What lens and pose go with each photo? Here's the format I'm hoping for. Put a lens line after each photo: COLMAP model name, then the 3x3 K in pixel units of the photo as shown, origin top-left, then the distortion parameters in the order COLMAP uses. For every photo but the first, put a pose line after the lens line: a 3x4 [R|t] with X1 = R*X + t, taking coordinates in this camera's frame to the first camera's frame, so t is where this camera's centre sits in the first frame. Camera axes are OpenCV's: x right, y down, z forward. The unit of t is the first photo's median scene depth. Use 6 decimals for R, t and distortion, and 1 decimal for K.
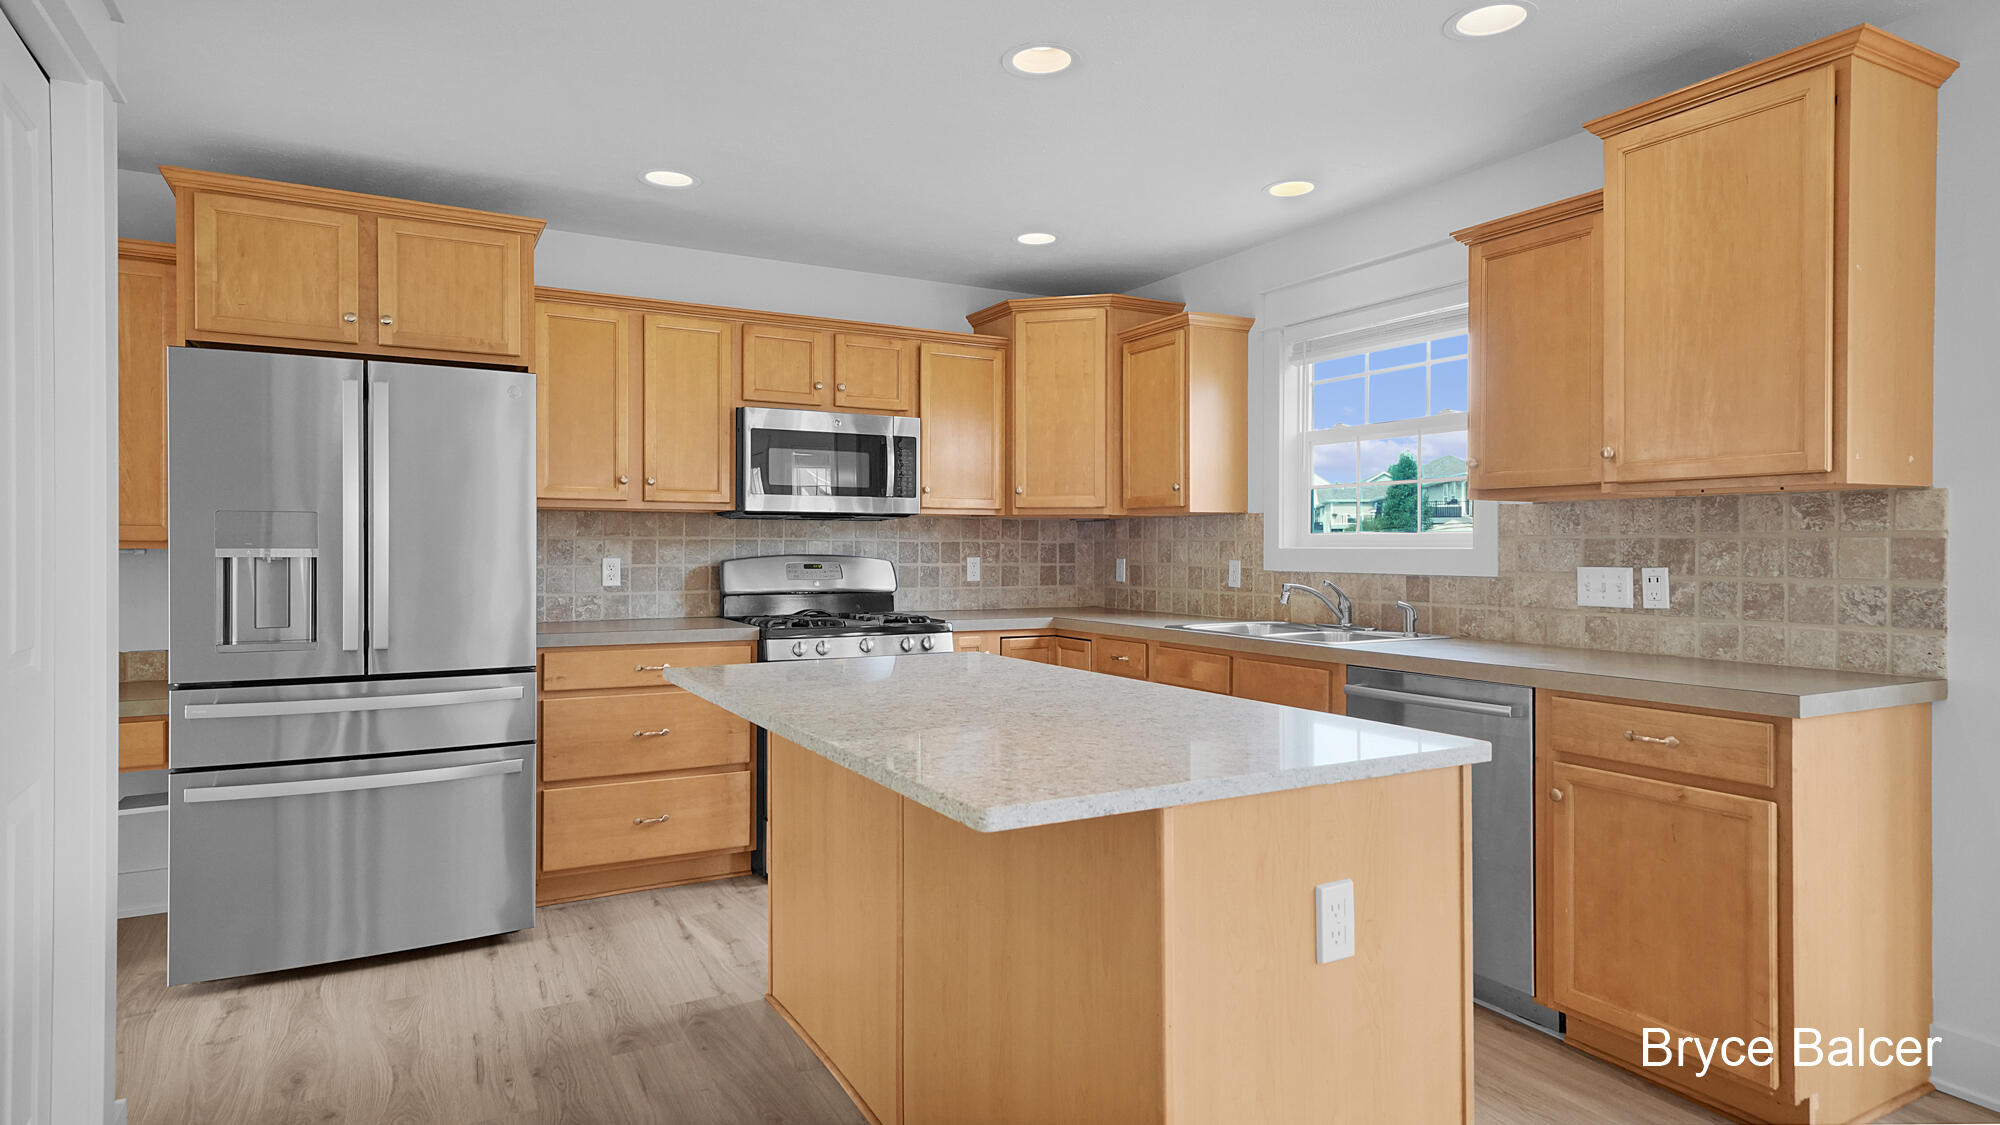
lens RADIAL K [[1089.4, 0, 1000.0], [0, 1089.4, 562.5], [0, 0, 1]] dist [-0.000078, 0.042837]
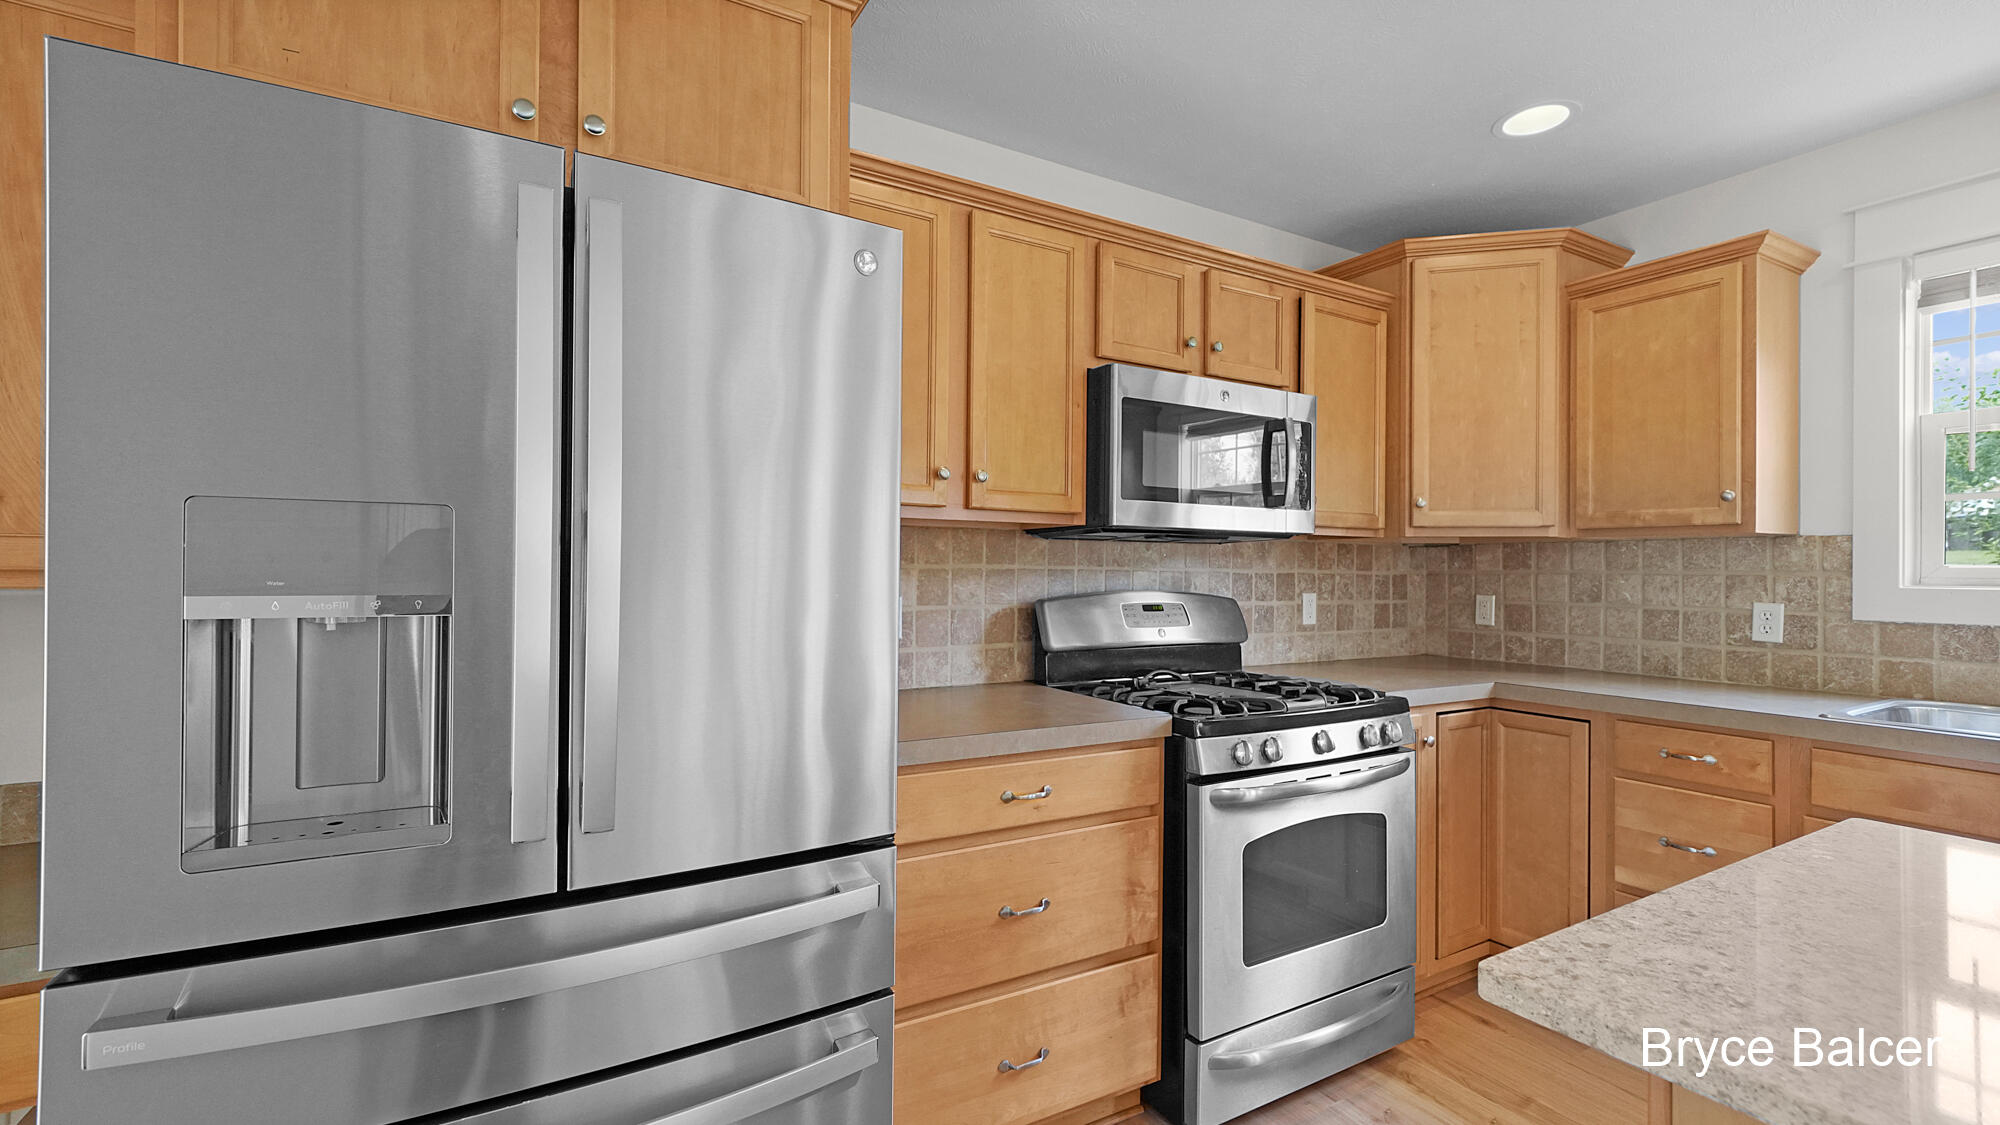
lens RADIAL K [[858.8, 0, 994.5], [0, 858.8, 570.1], [0, 0, 1]] dist [0.014937, -0.000018]
pose [[0.999693, 0.005725, 0.024094, -0.294003], [-0.005394, 0.999890, -0.013789, -0.012846], [-0.024171, 0.013655, 0.999615, 0.461128]]
